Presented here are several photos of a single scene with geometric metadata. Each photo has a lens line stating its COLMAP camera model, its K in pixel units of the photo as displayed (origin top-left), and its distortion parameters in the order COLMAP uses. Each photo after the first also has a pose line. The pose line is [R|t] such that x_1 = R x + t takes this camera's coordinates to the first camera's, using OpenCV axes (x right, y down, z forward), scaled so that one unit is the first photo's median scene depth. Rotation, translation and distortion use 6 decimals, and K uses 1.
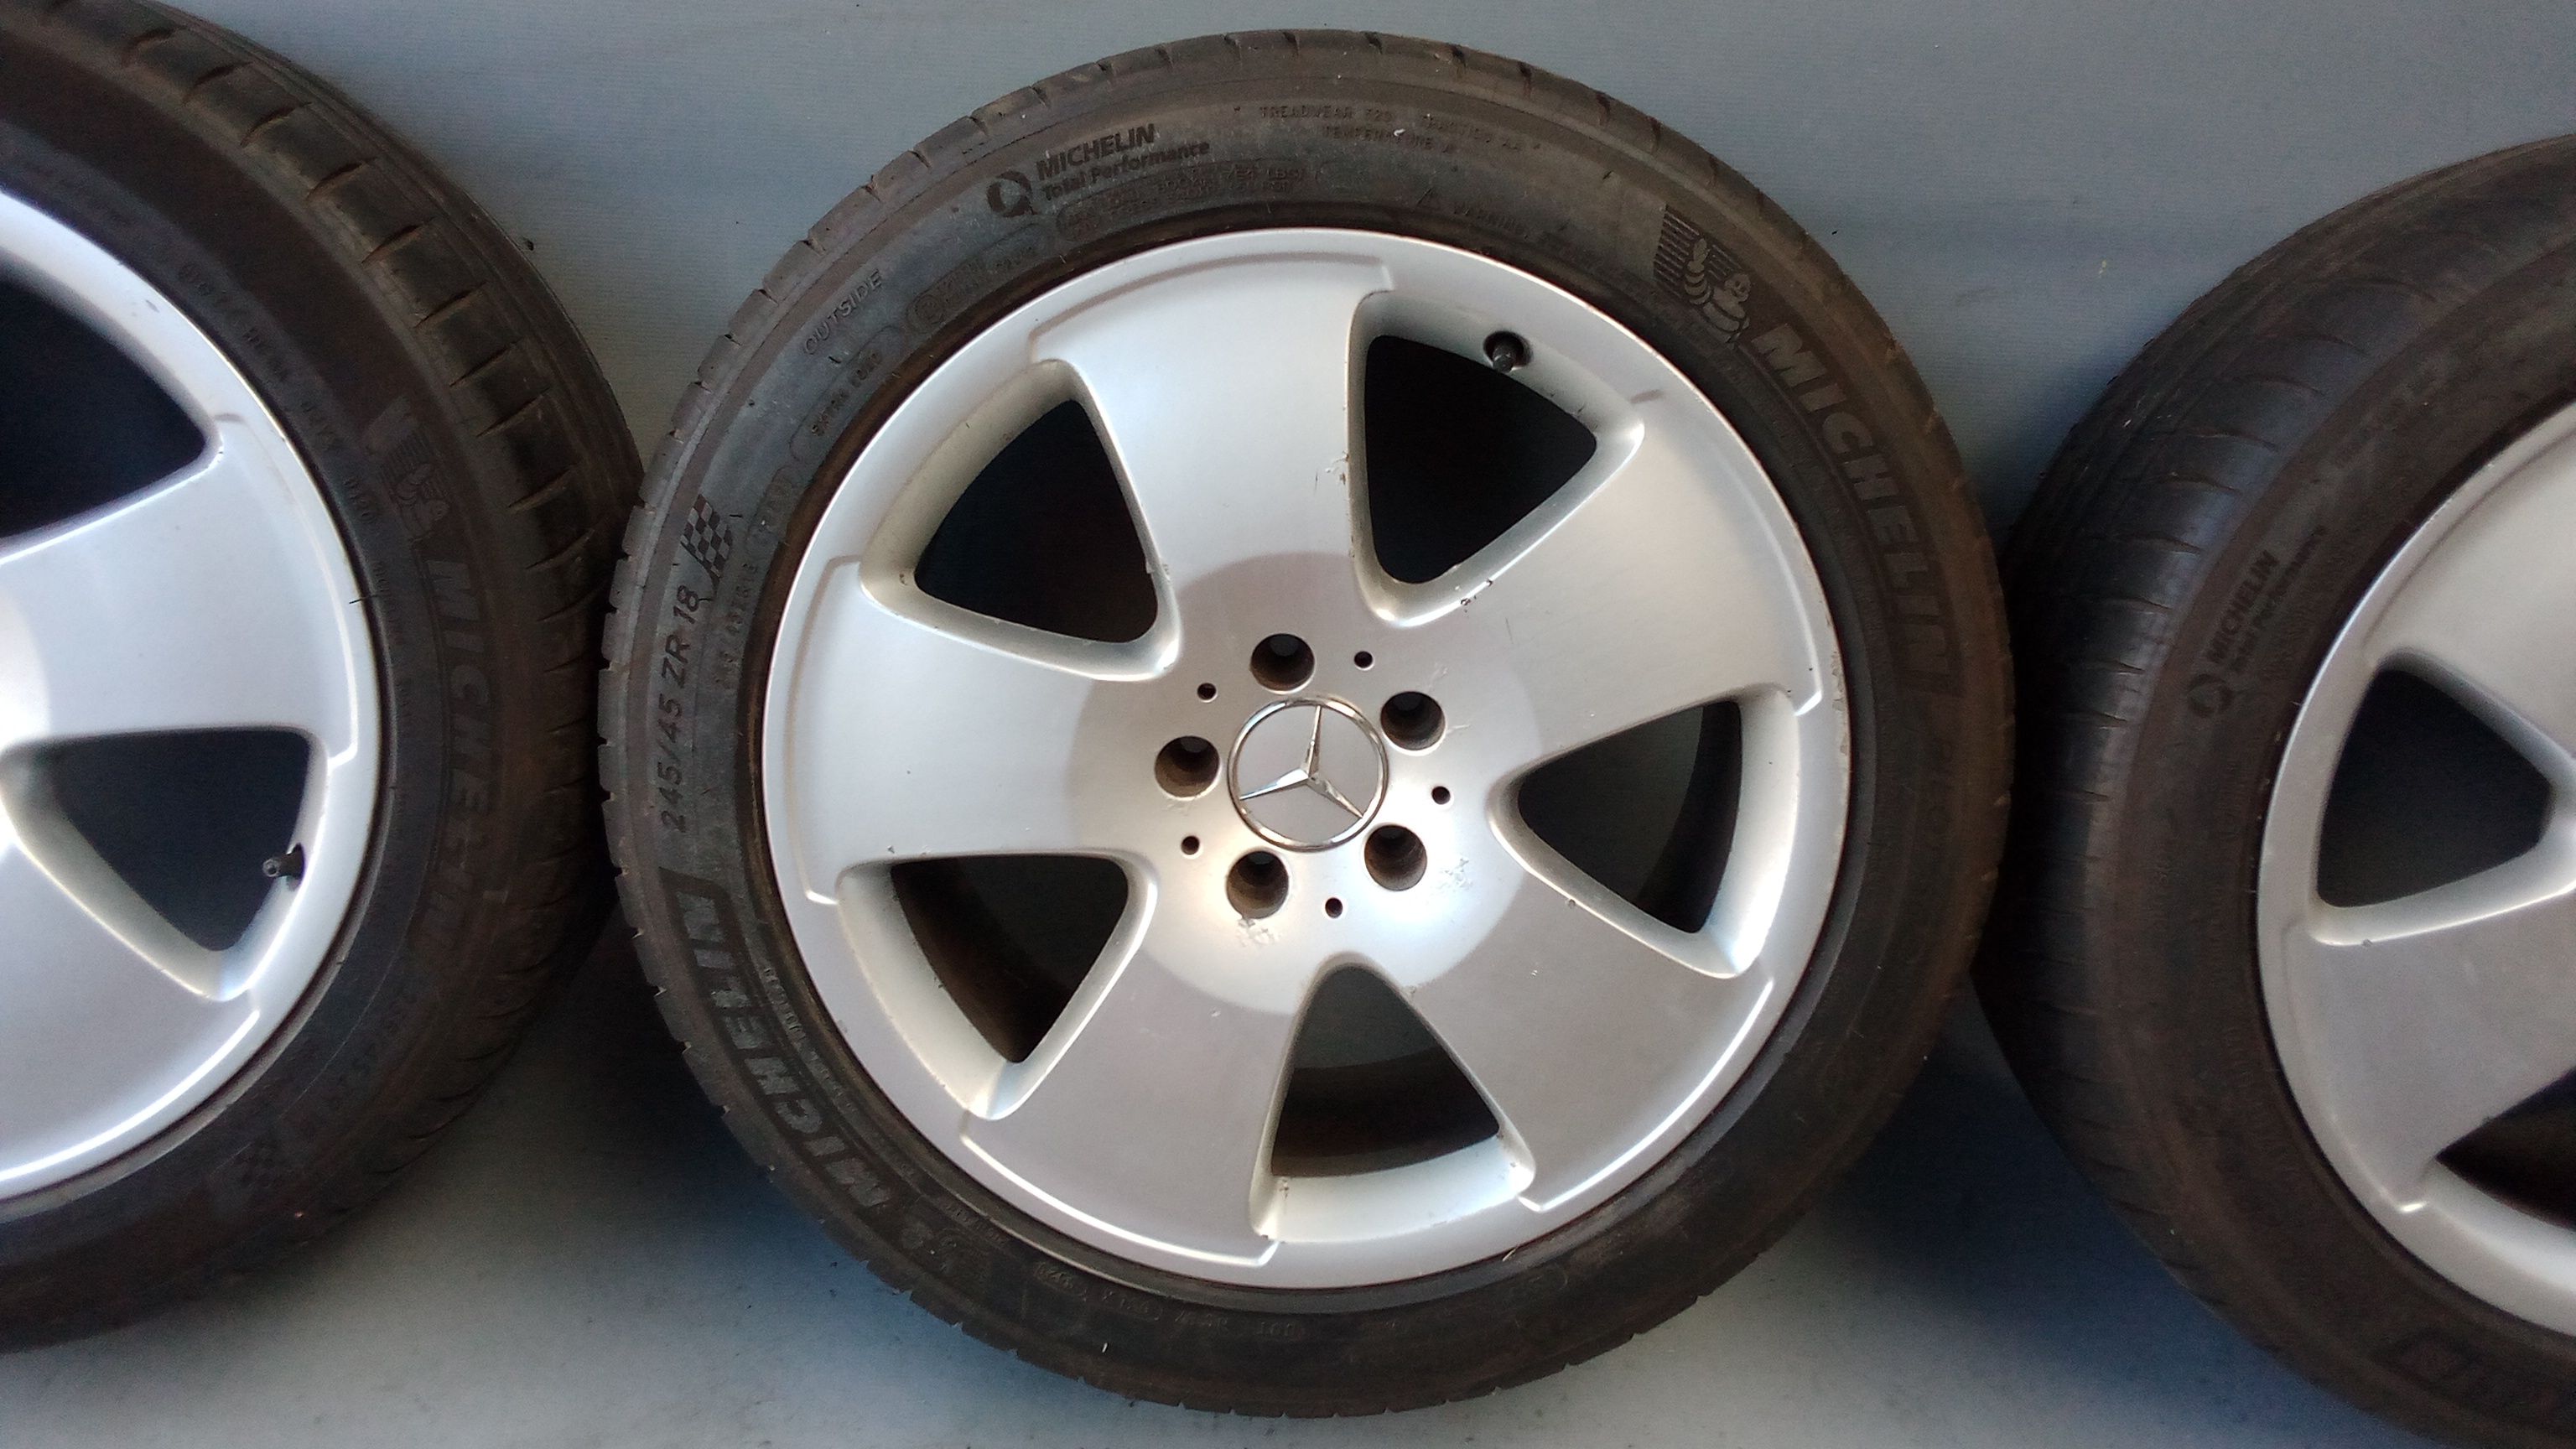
lens RADIAL K [[1922.9, 0, 1293.5], [0, 1922.9, 741.7], [0, 0, 1]] dist [0.044687, -0.058455]
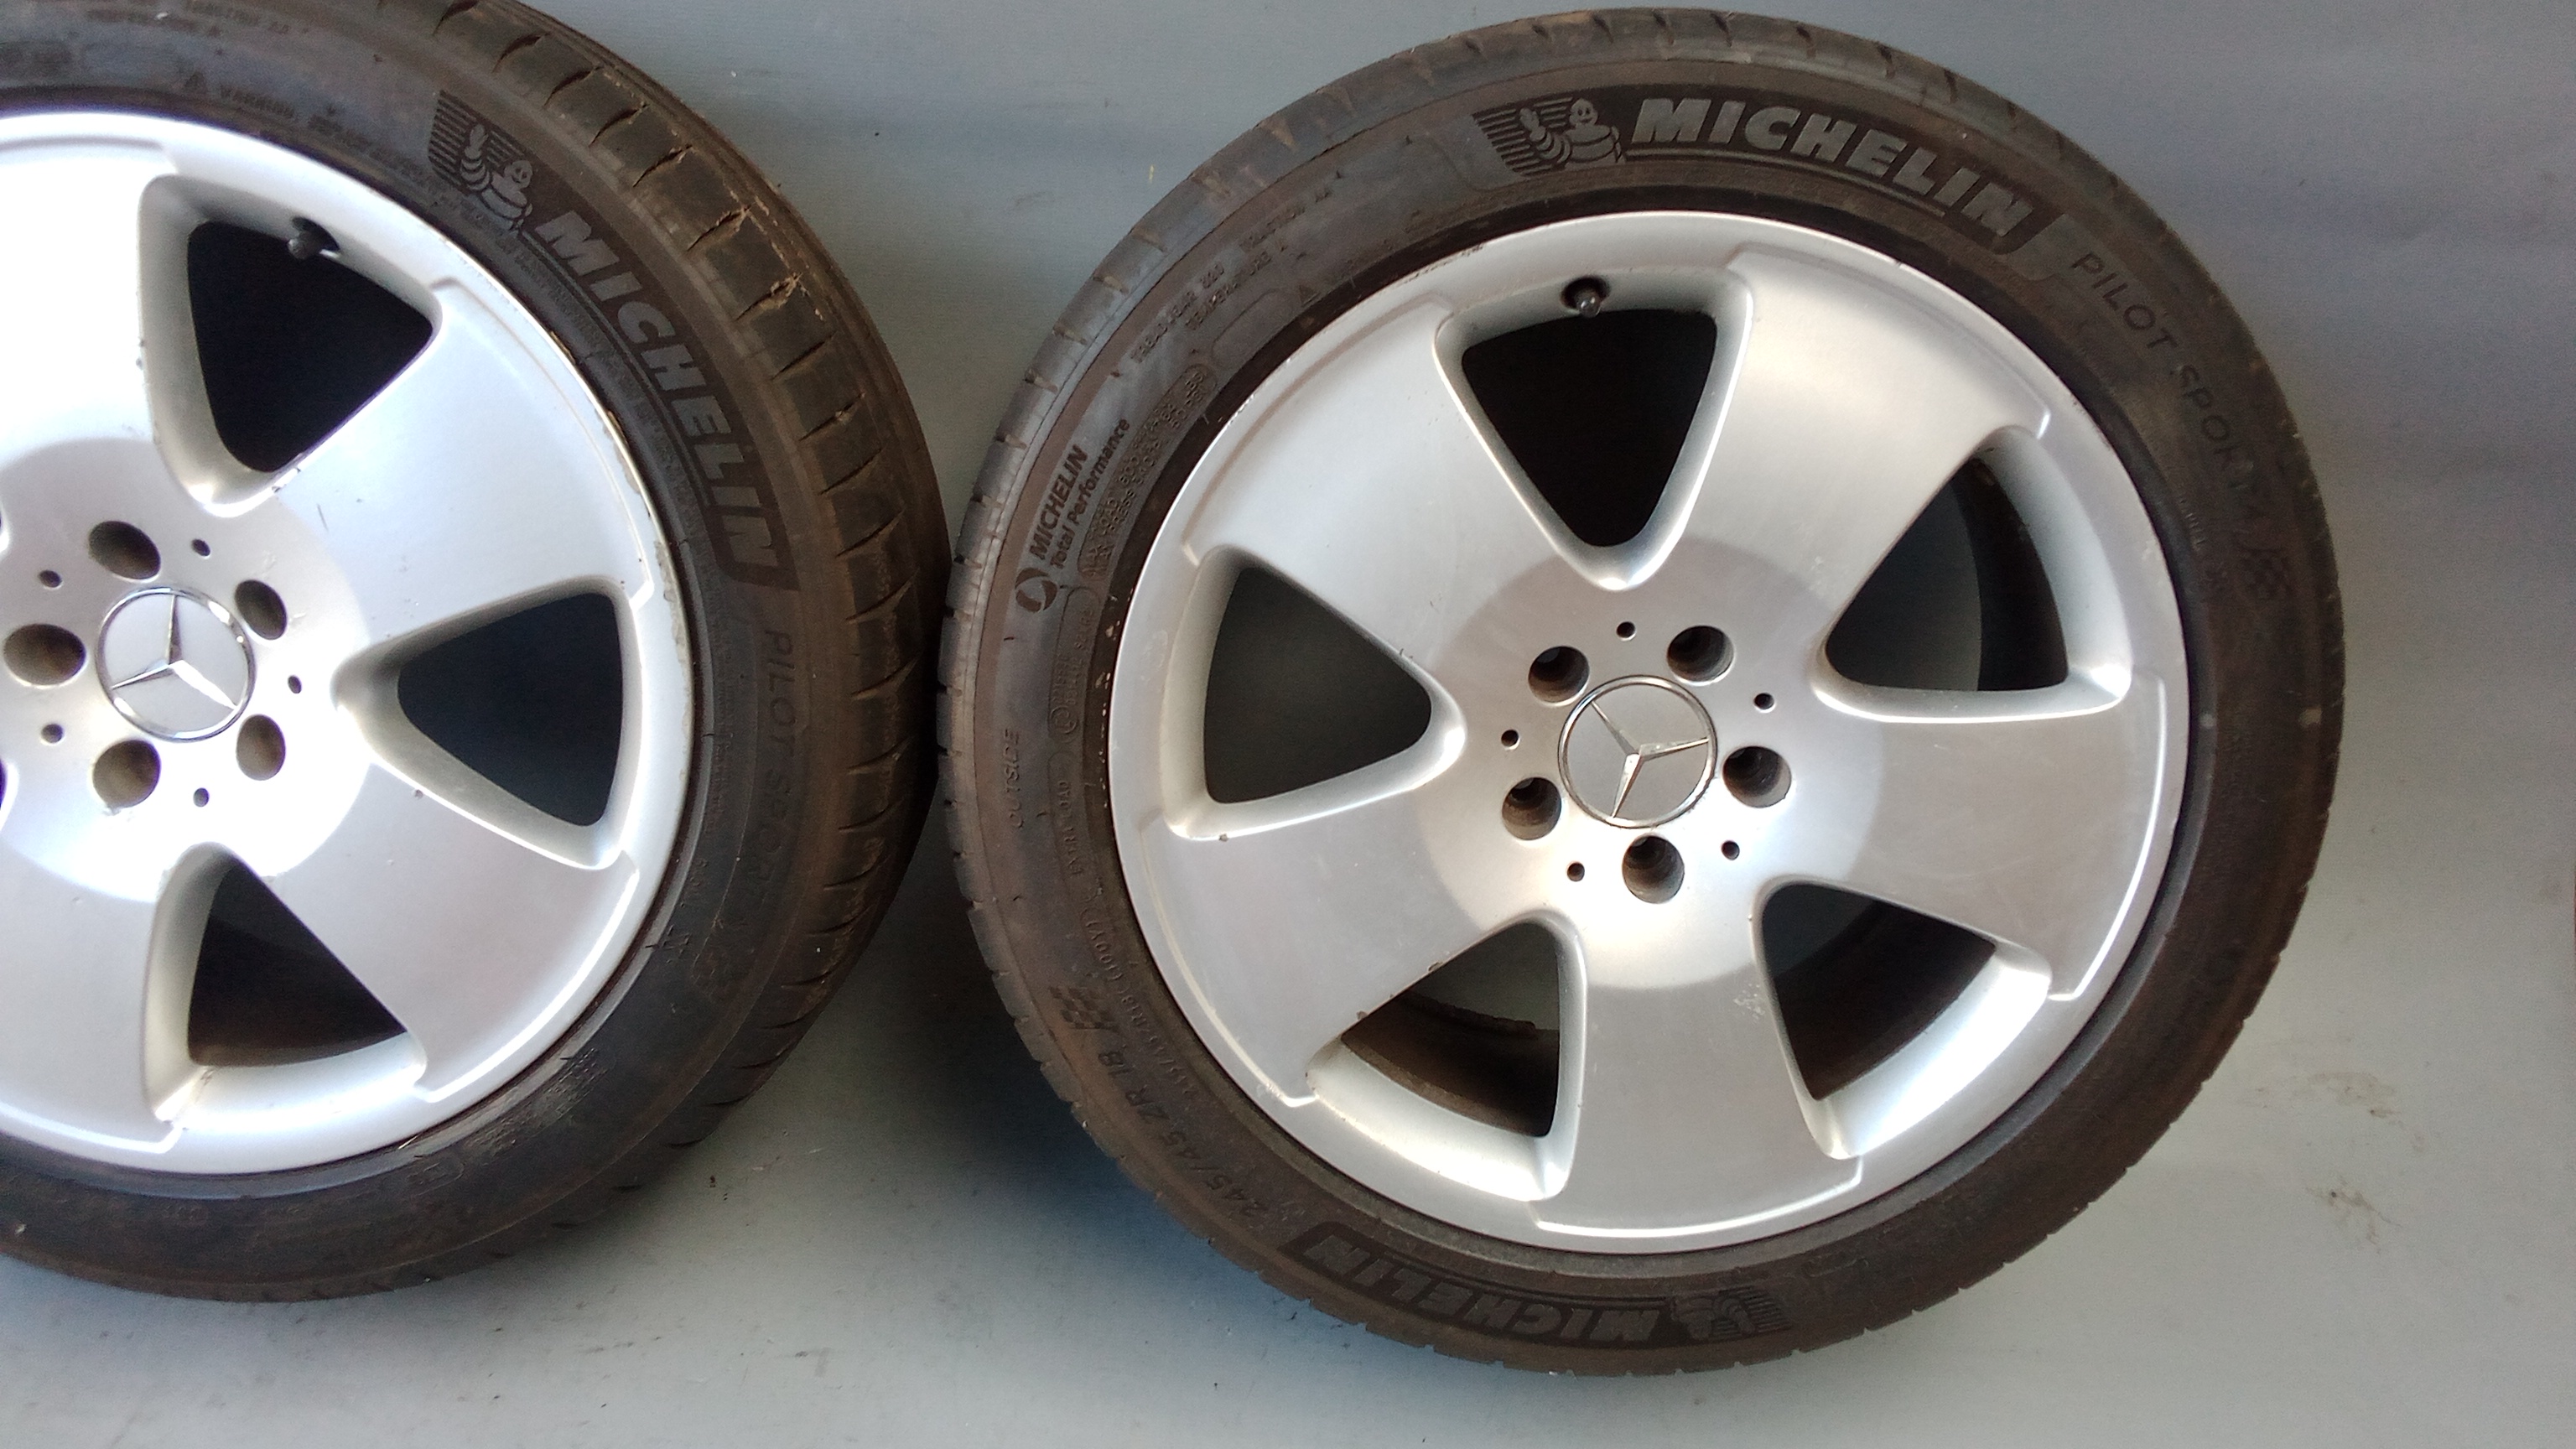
lens RADIAL K [[1922.9, 0, 1293.5], [0, 1922.9, 741.7], [0, 0, 1]] dist [0.044687, -0.058455]
pose [[0.999815, 0.007364, -0.017780, 0.633168], [-0.006938, 0.999690, 0.023905, 0.030527], [0.017950, -0.023777, 0.999556, -0.000682]]
